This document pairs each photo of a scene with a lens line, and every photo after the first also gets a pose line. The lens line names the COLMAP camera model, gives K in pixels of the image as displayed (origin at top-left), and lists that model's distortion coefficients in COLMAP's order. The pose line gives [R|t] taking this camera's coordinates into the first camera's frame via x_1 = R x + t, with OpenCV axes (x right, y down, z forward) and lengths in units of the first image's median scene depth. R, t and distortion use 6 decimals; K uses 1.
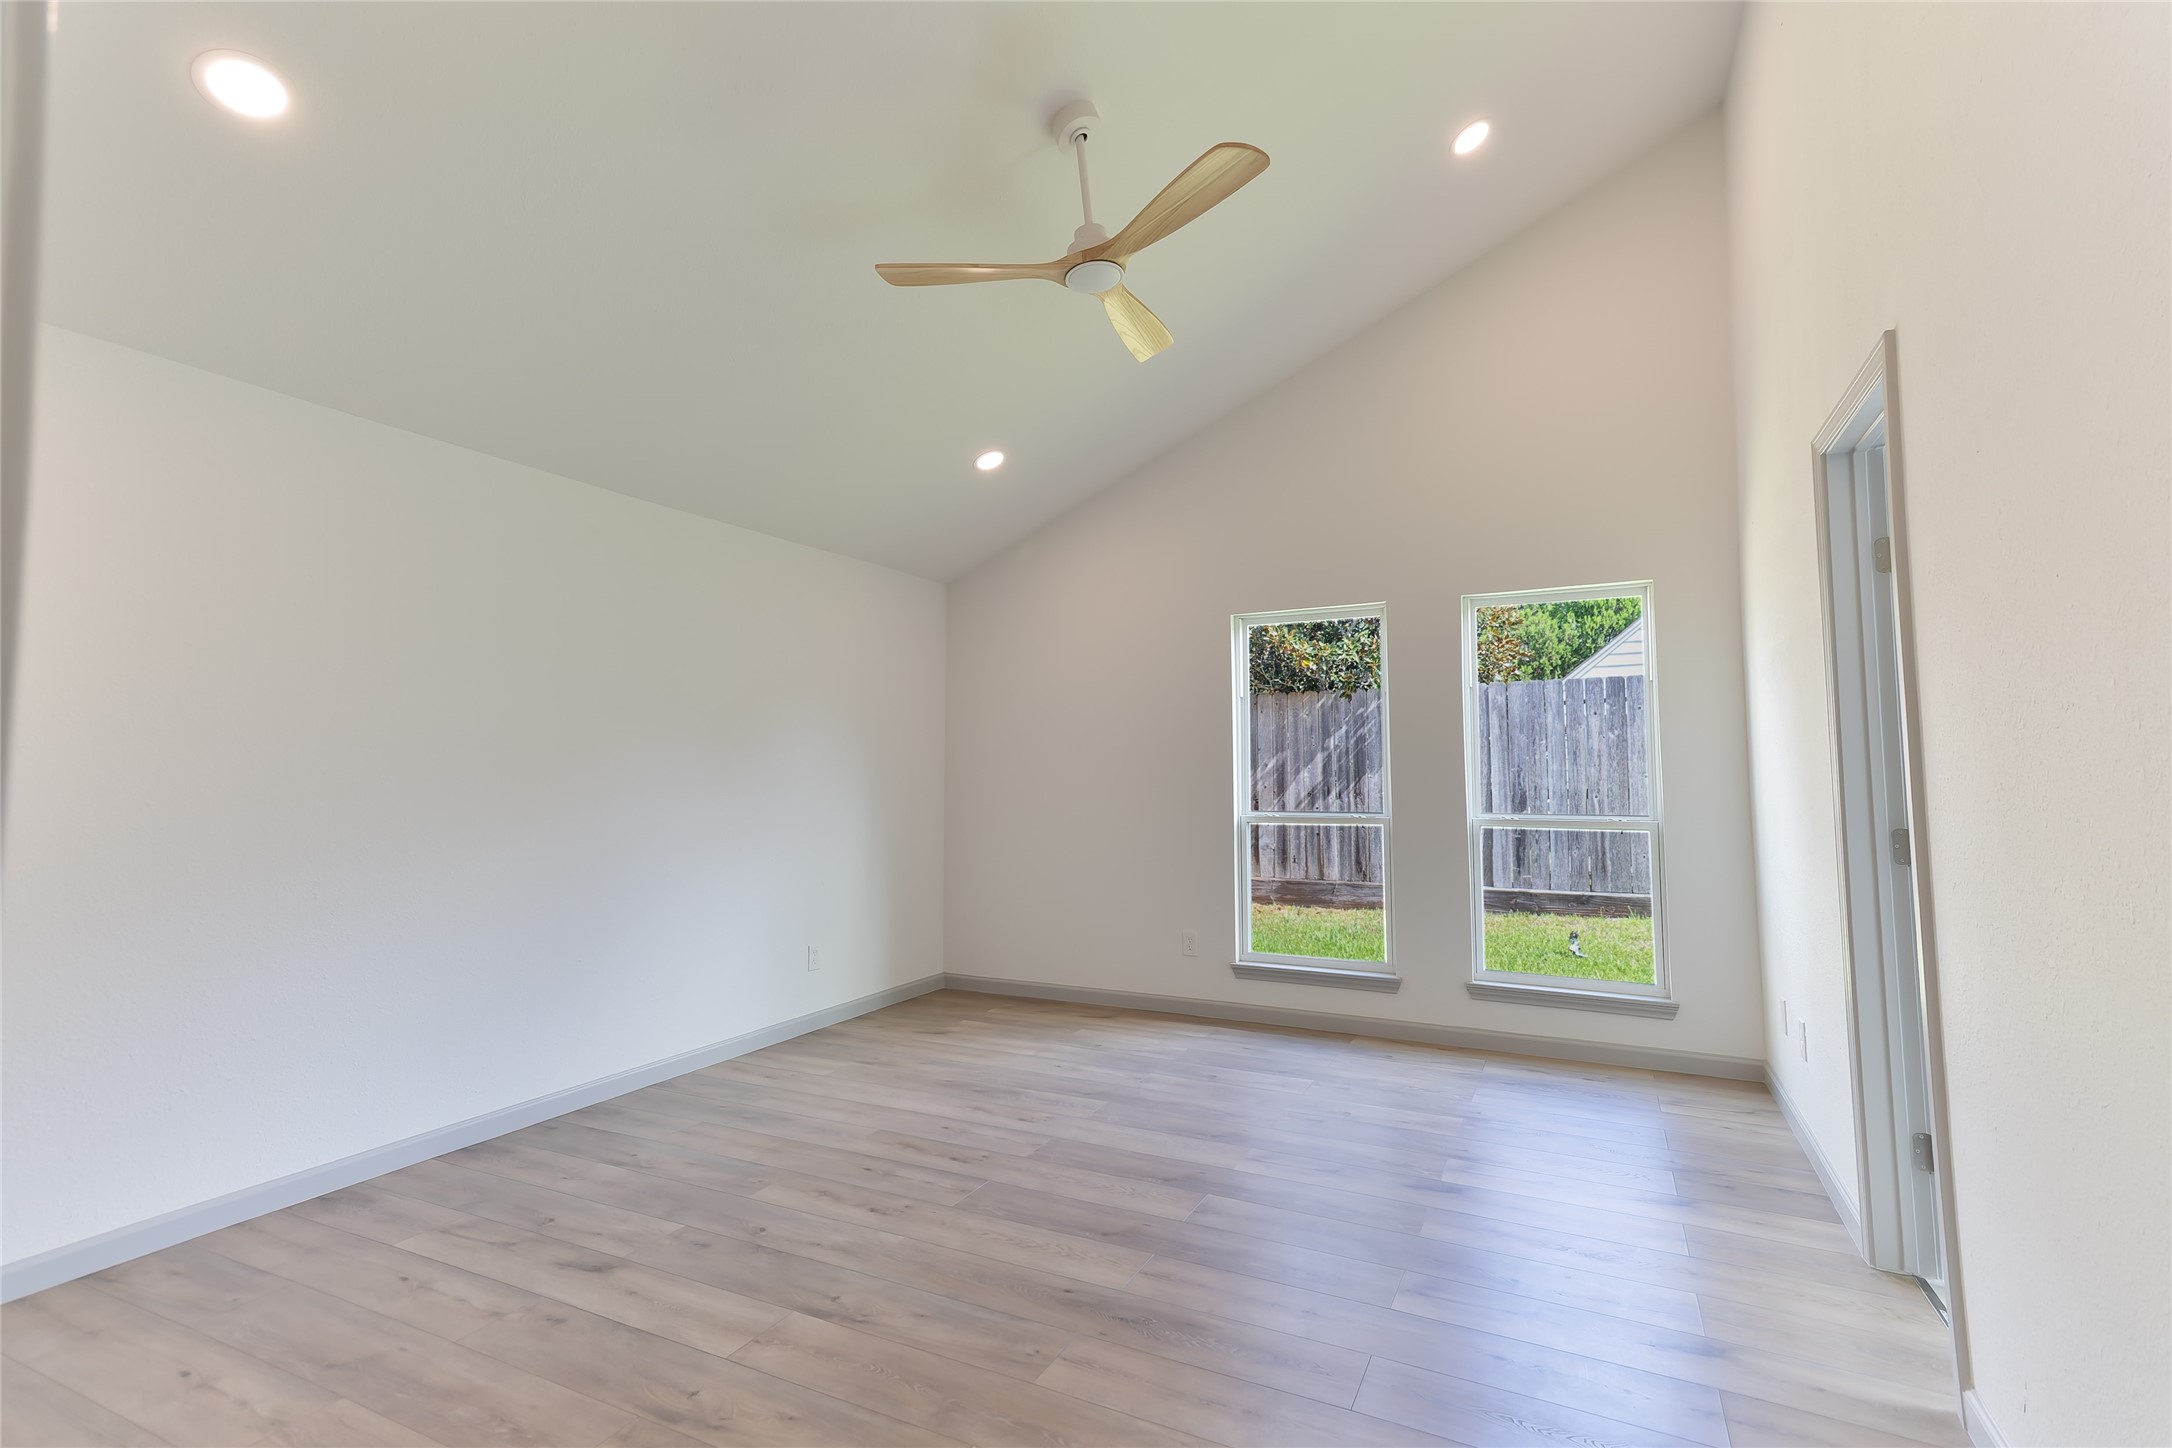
lens RADIAL K [[984.6, 0, 1085.0], [0, 984.6, 717.9], [0, 0, 1]] dist [0.002617, 0.015932]
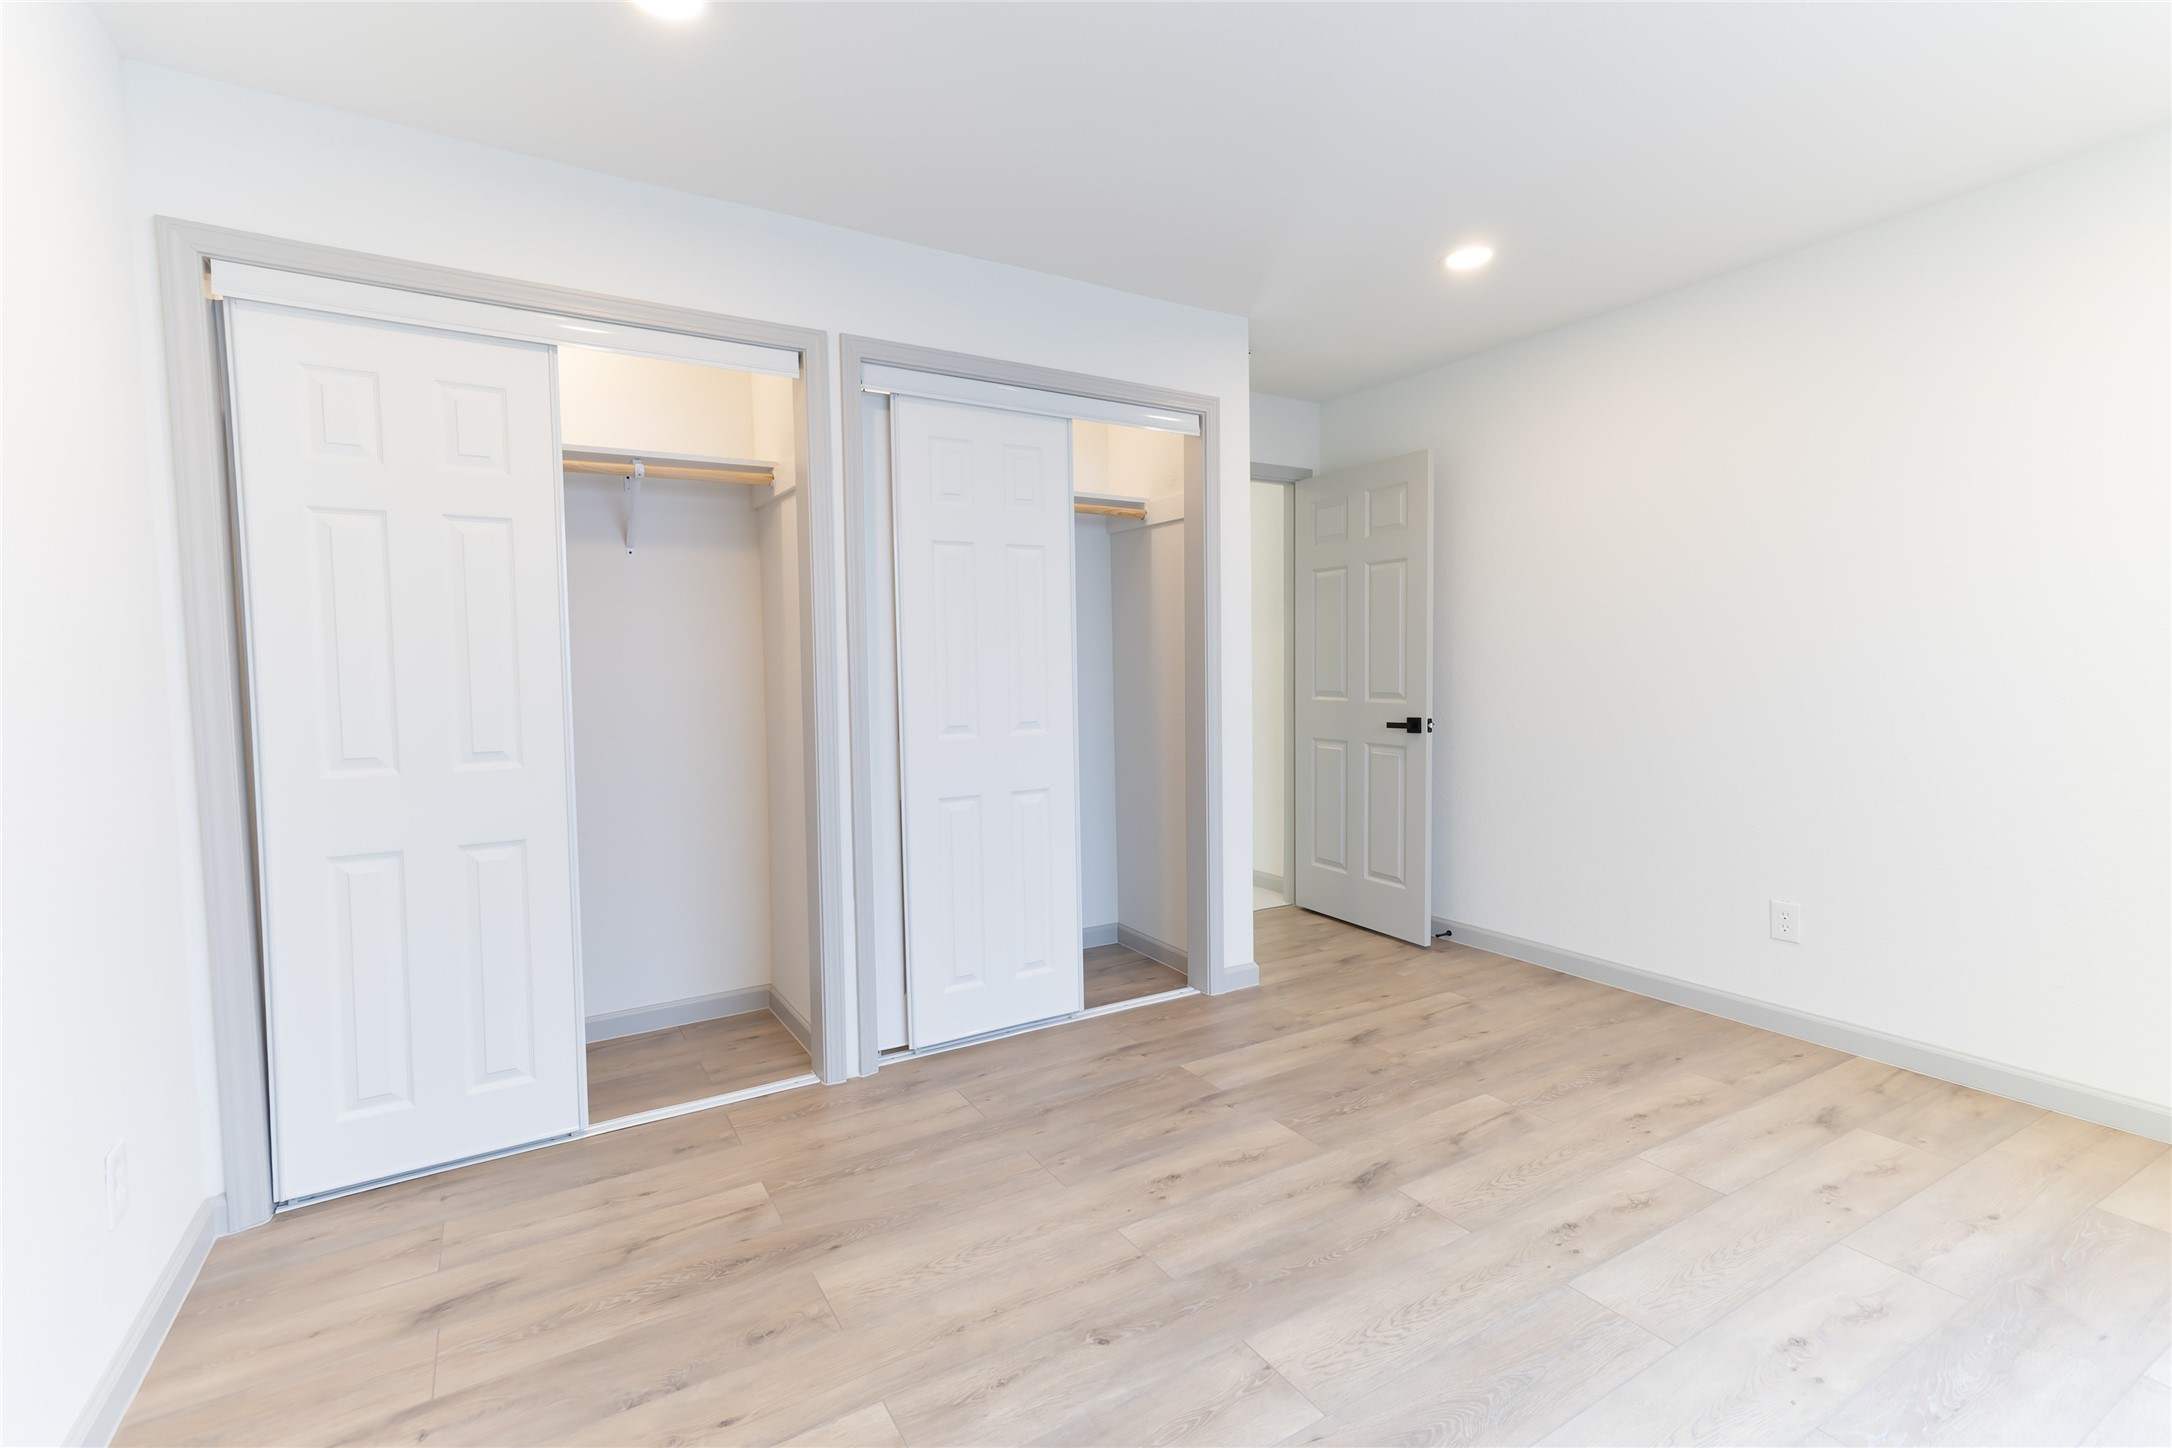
lens RADIAL K [[984.6, 0, 1085.0], [0, 984.6, 717.9], [0, 0, 1]] dist [0.002617, 0.015932]
pose [[-0.534254, 0.058729, -0.843281, 0.206836], [0.073707, 0.997021, 0.022739, 0.027500], [0.842104, -0.050007, -0.536991, 0.402040]]
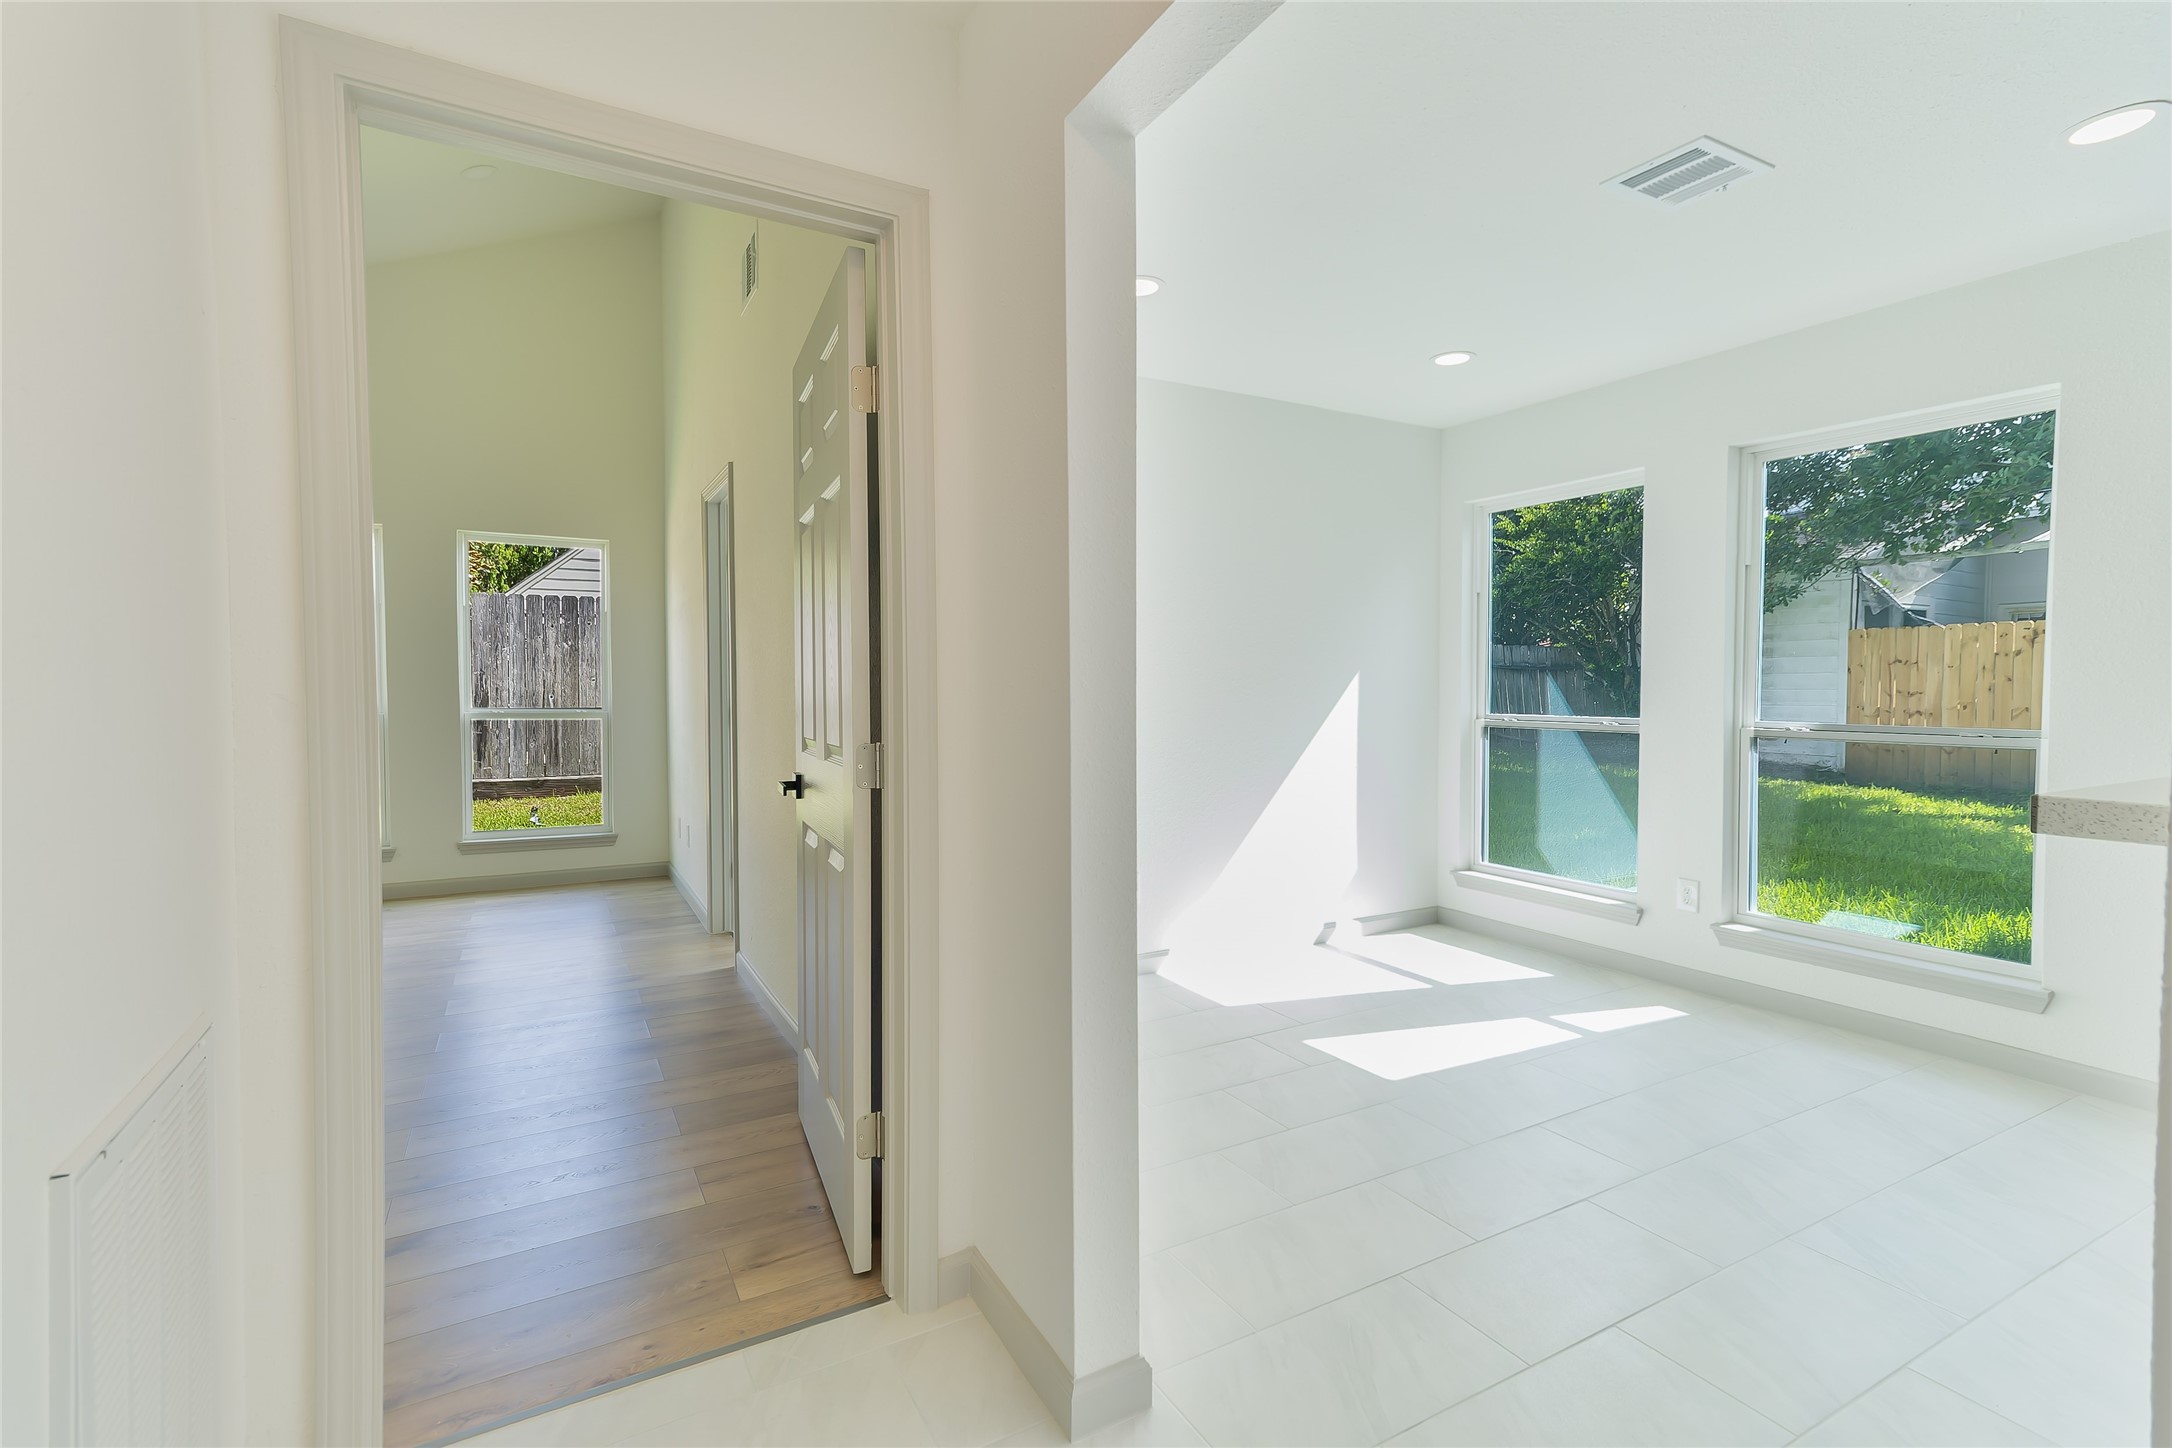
lens RADIAL K [[984.6, 0, 1085.0], [0, 984.6, 717.9], [0, 0, 1]] dist [0.002617, 0.015932]
pose [[0.550183, -0.022791, 0.834733, -0.120357], [-0.059204, 0.996047, 0.066218, -0.011359], [-0.832943, -0.085852, 0.546659, -0.185390]]
